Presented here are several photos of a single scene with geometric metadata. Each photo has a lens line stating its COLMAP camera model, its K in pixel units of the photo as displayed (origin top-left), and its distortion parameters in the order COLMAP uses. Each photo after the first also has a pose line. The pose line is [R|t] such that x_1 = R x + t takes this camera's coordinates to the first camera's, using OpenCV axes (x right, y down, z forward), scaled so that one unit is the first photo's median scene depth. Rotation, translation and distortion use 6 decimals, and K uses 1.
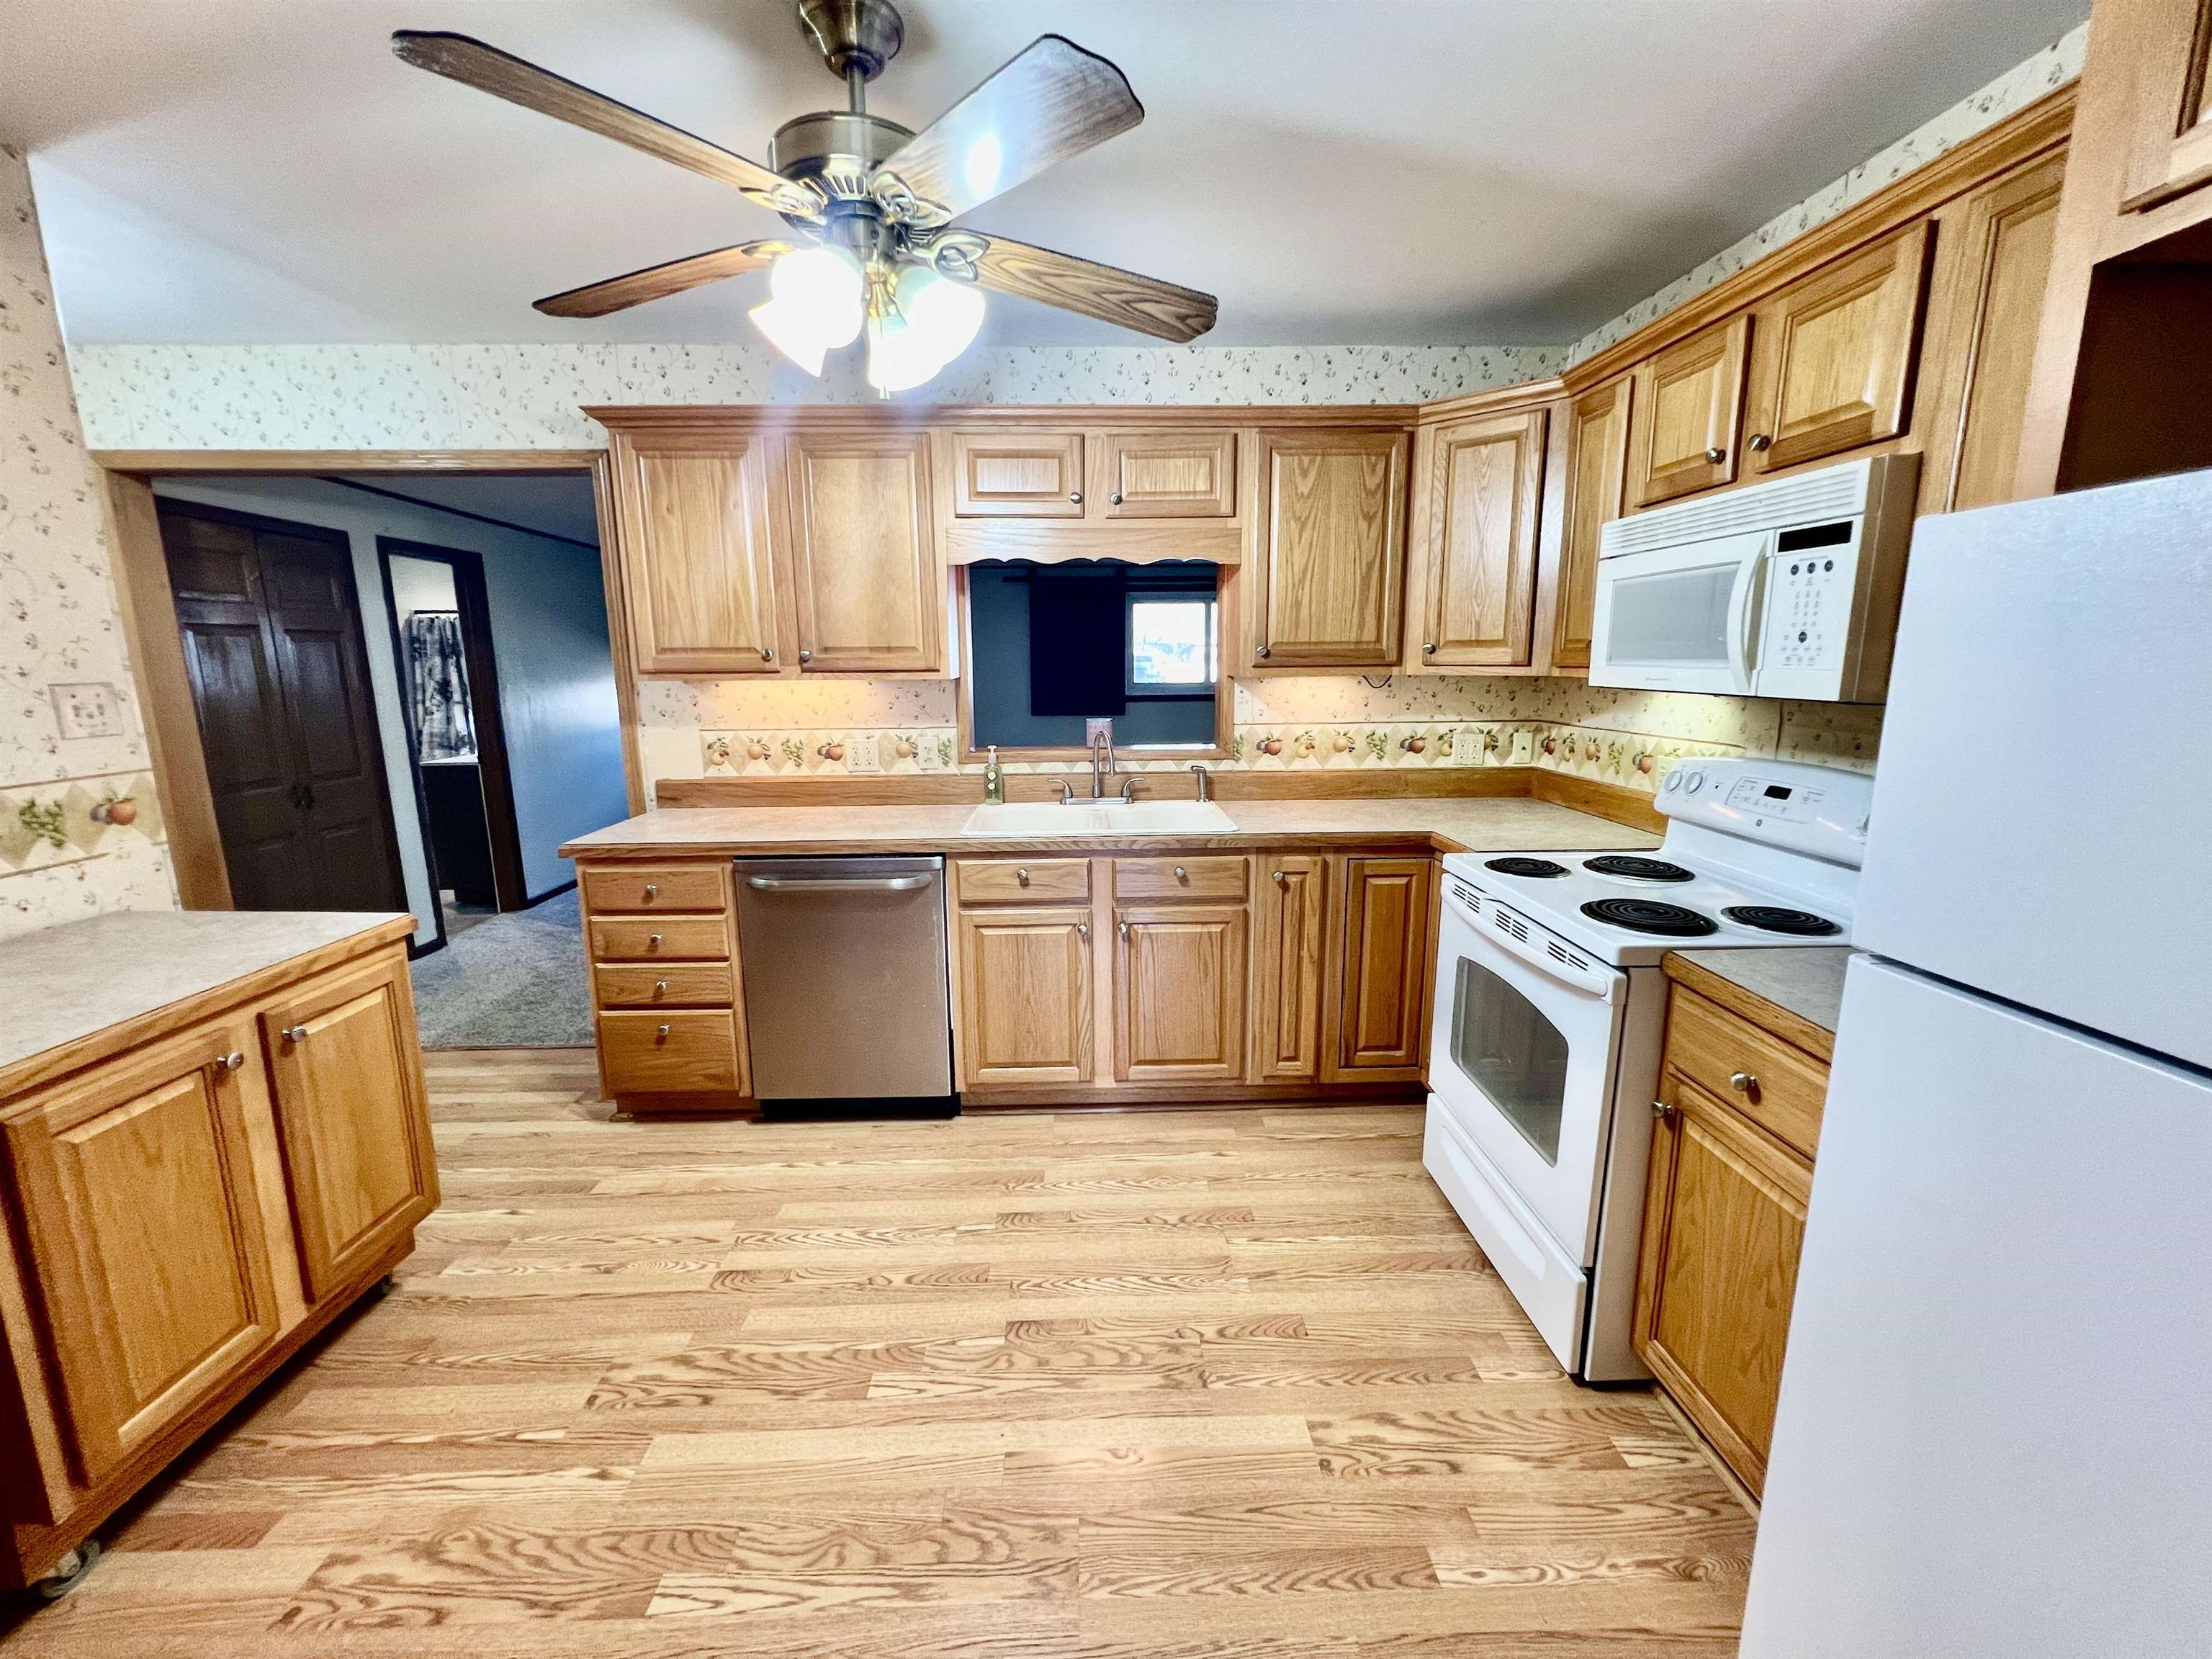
lens RADIAL K [[891.9, 0, 1102.9], [0, 891.9, 817.8], [0, 0, 1]] dist [-0.000565, 0.000149]
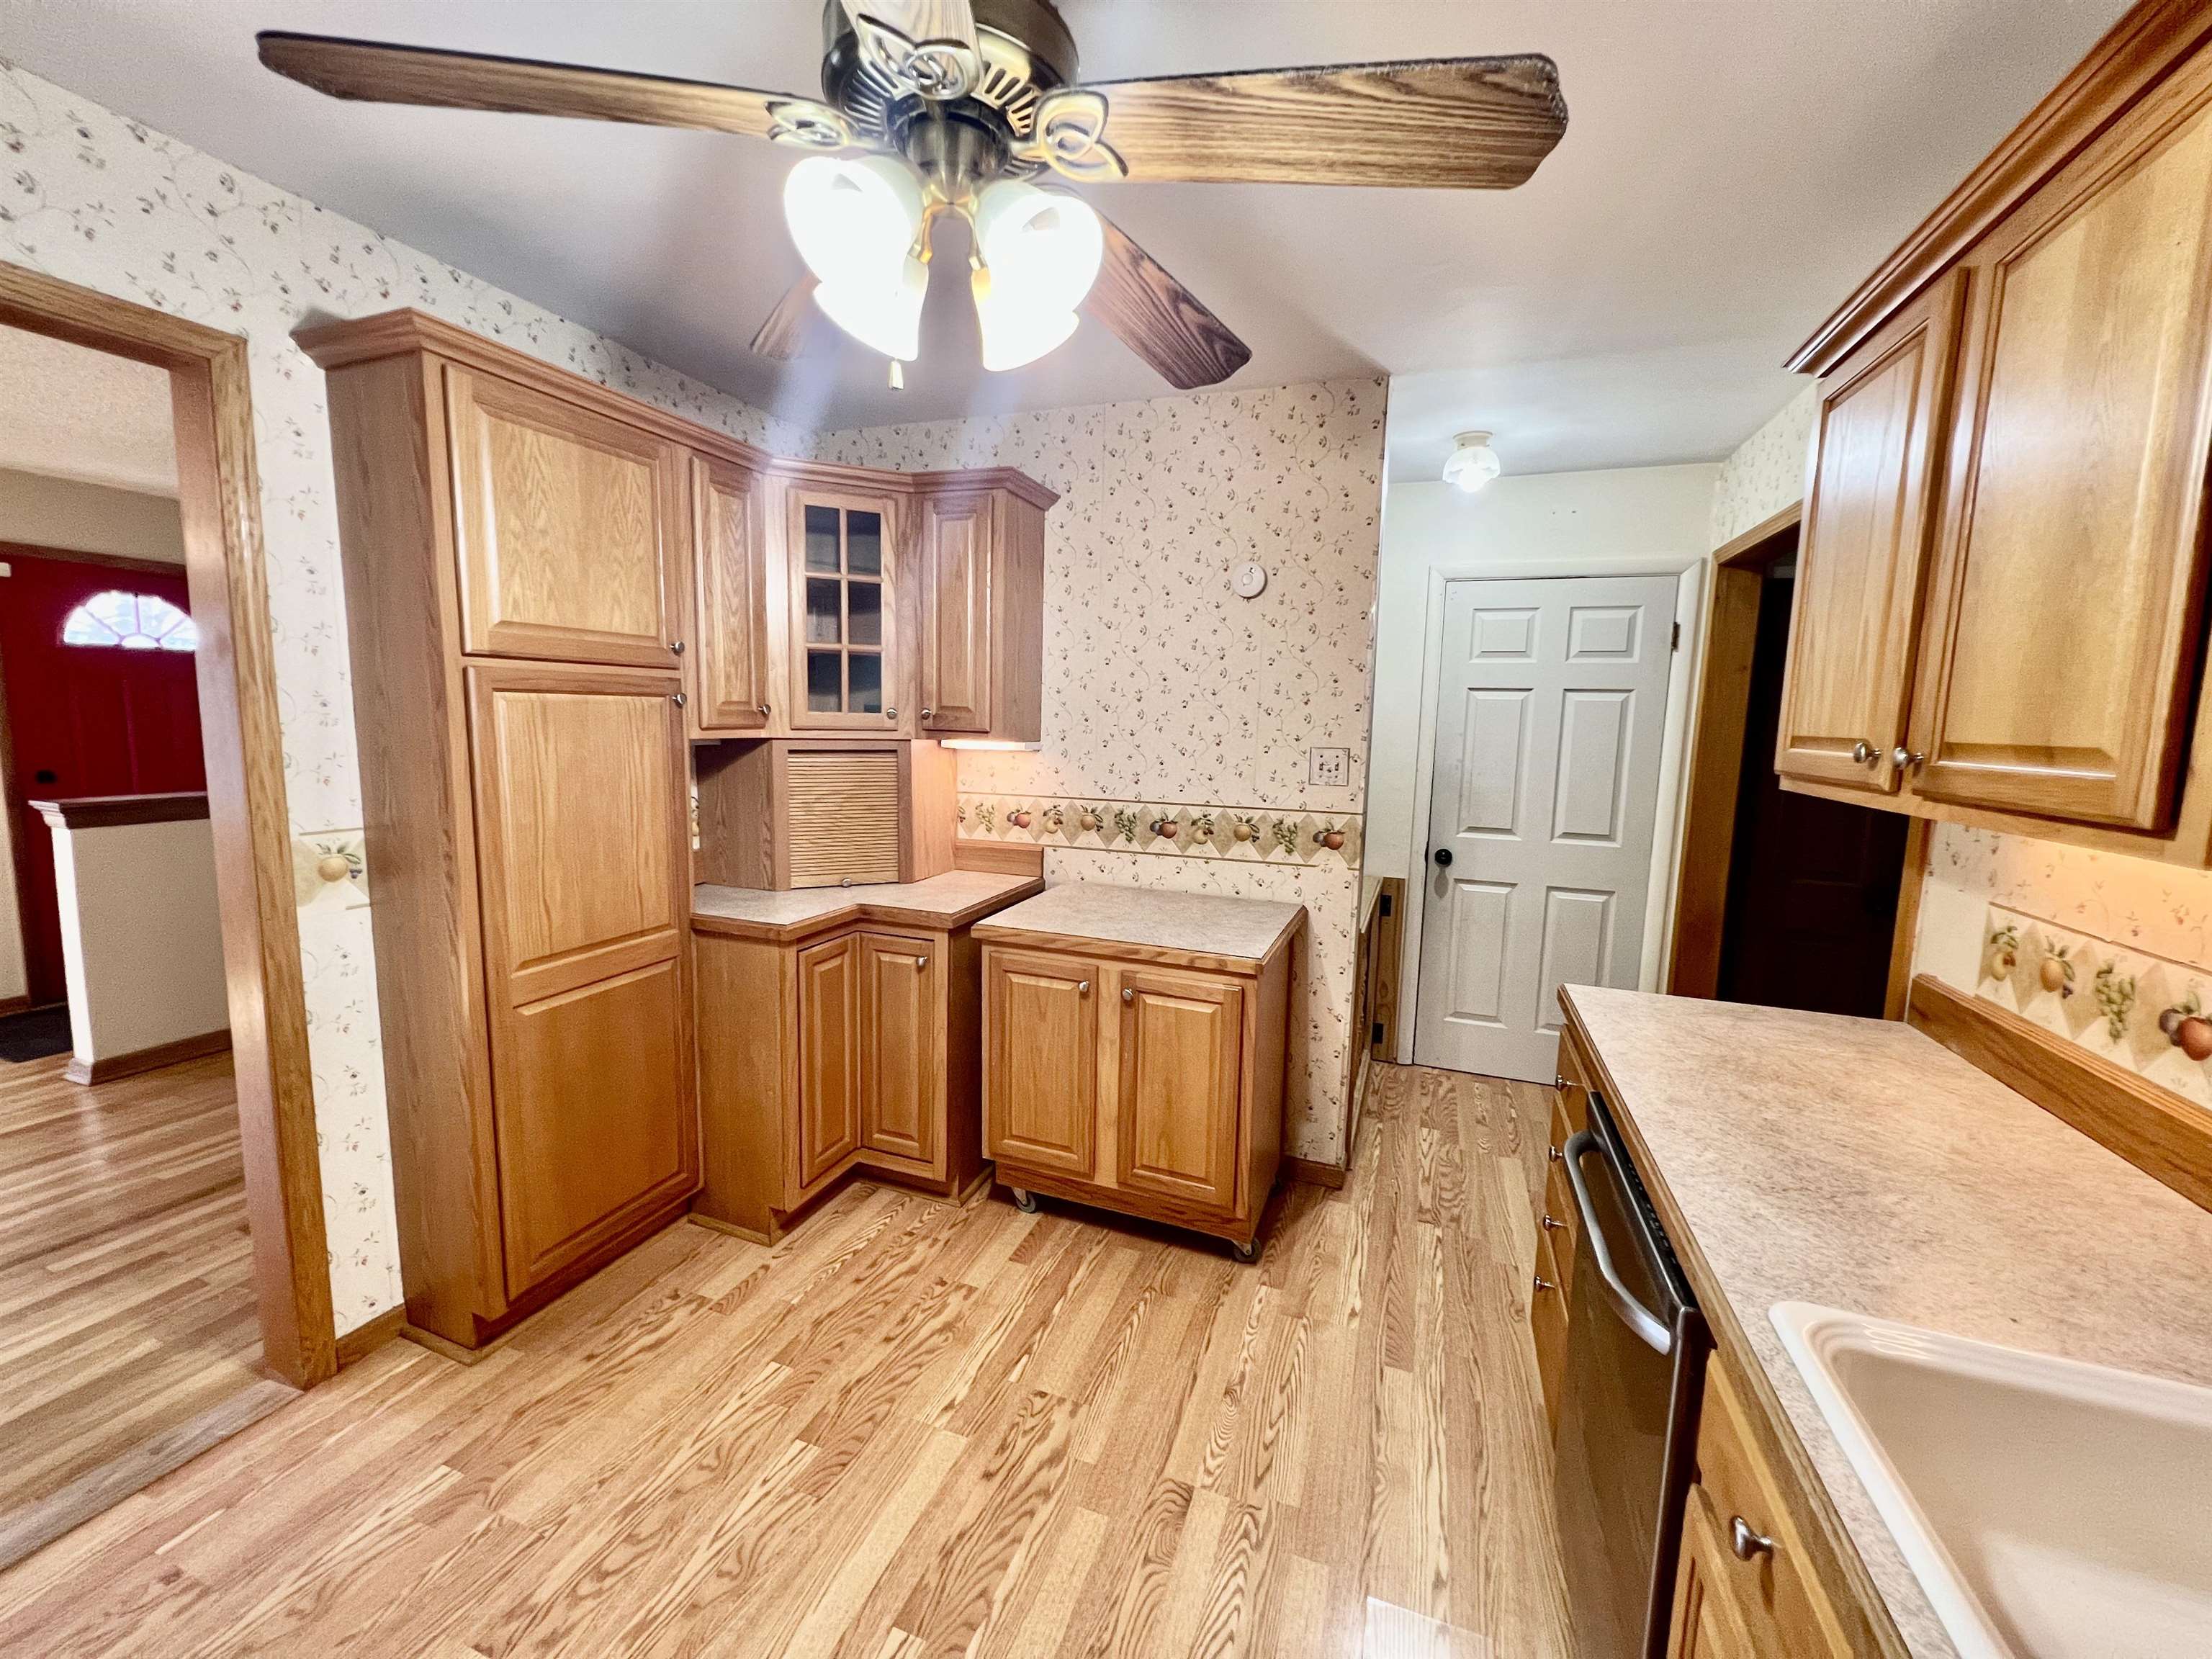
lens RADIAL K [[879.6, 0, 1092.5], [0, 879.6, 819.8], [0, 0, 1]] dist [-0.002360, -0.000091]
pose [[-0.379779, 0.109239, -0.918605, 0.306245], [-0.186943, 0.963453, 0.191860, -0.239713], [0.905991, 0.244592, -0.345478, 1.177753]]
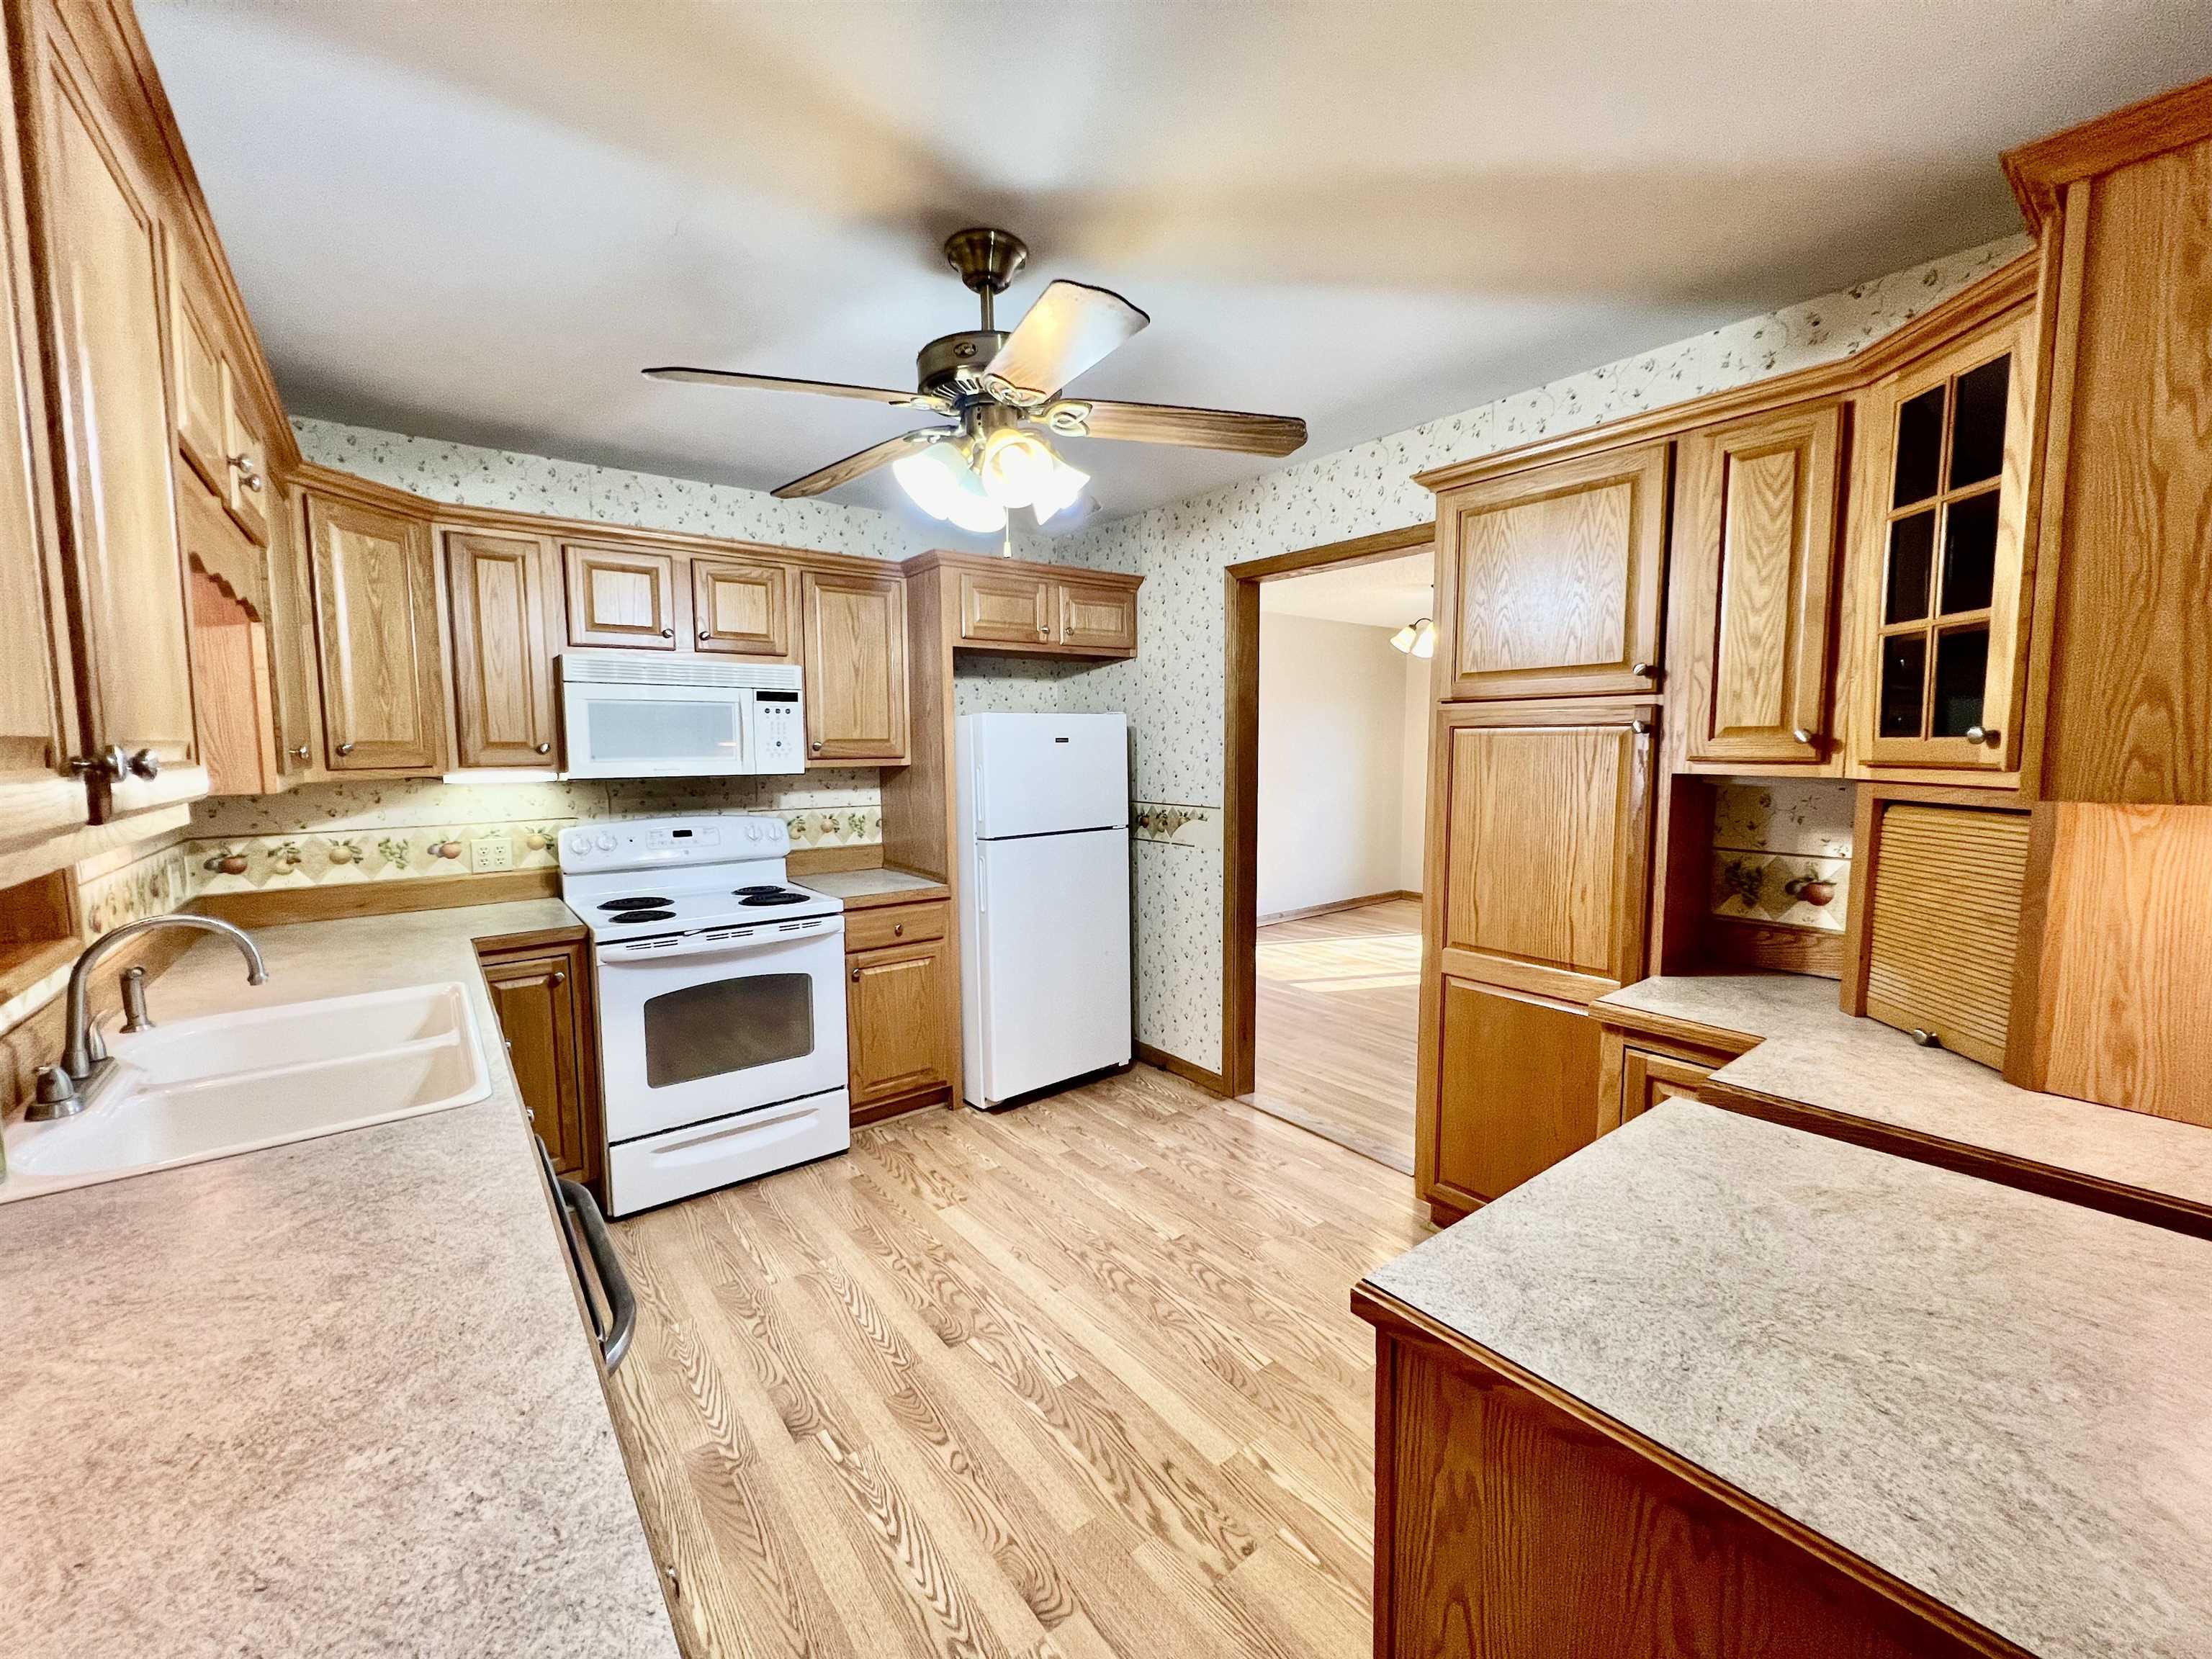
lens RADIAL K [[879.6, 0, 1105.6], [0, 879.6, 821.2], [0, 0, 1]] dist [-0.002360, -0.000091]
pose [[-0.596852, -0.061214, 0.800013, -1.088125], [0.152209, 0.970341, 0.187804, -0.251249], [-0.787781, 0.233860, -0.569833, 1.360807]]
